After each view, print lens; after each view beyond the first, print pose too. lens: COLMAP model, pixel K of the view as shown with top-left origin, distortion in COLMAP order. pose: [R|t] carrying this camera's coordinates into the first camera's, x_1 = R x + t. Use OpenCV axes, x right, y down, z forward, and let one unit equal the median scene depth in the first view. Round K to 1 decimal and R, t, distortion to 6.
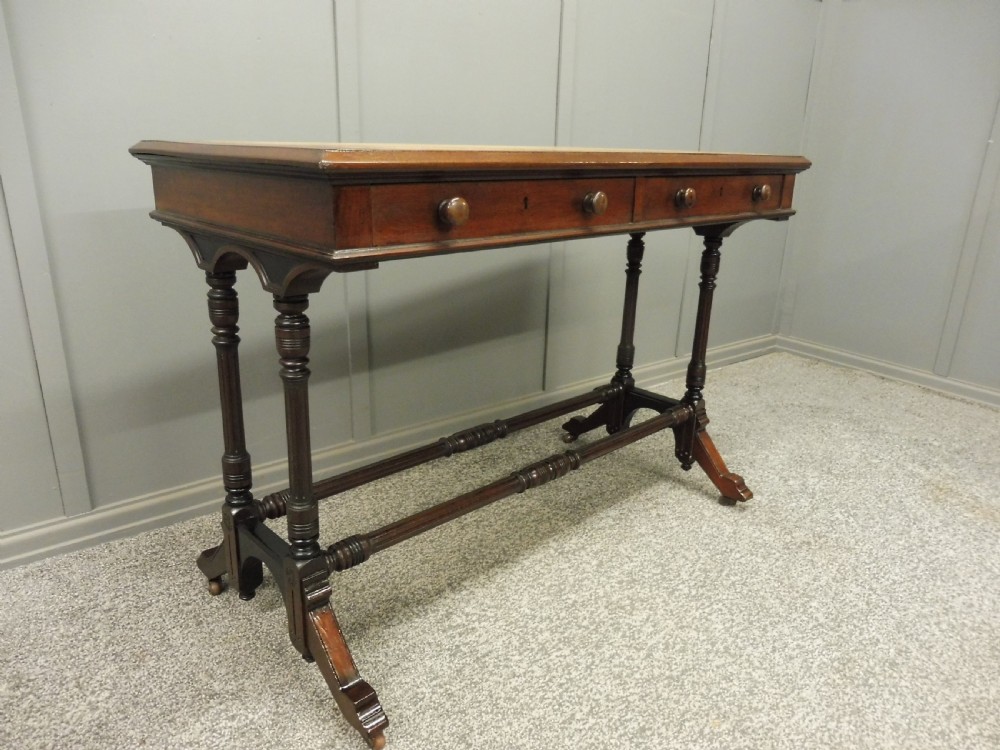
lens RADIAL K [[724.2, 0, 504.2], [0, 724.2, 377.4], [0, 0, 1]] dist [-0.074083, 0.035958]
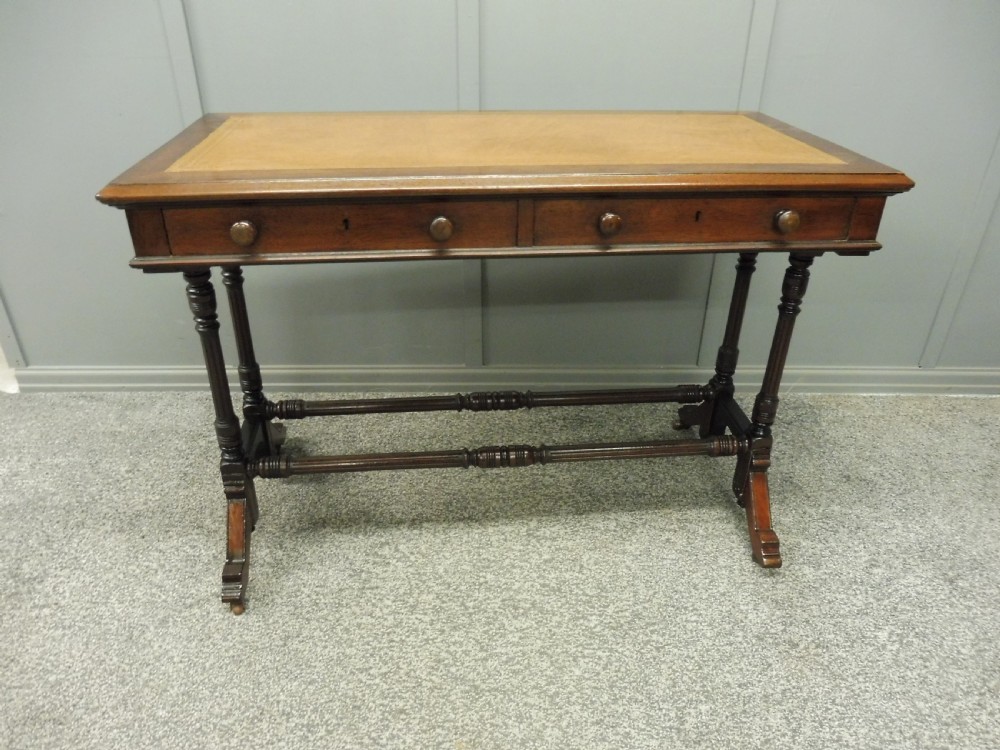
lens RADIAL K [[724.2, 0, 508.9], [0, 724.2, 379.0], [0, 0, 1]] dist [-0.074083, 0.035958]
pose [[0.787902, 0.291500, -0.542438, 0.646895], [-0.188021, 0.952678, 0.238855, -0.243793], [0.586395, -0.086205, 0.805425, 0.207743]]
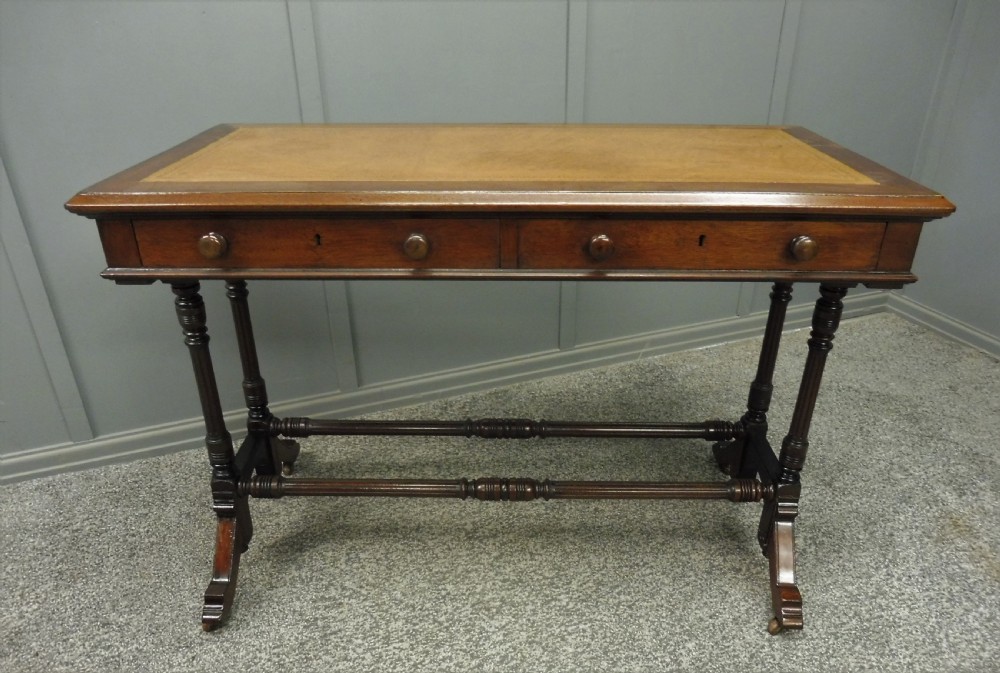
lens RADIAL K [[725.1, 0, 513.6], [0, 725.1, 379.1], [0, 0, 1]] dist [-0.059932, 0.017784]
pose [[0.956873, 0.111208, -0.268377, 0.458920], [-0.065010, 0.982370, 0.175277, -0.190068], [0.283138, -0.150271, 0.947234, 0.095314]]
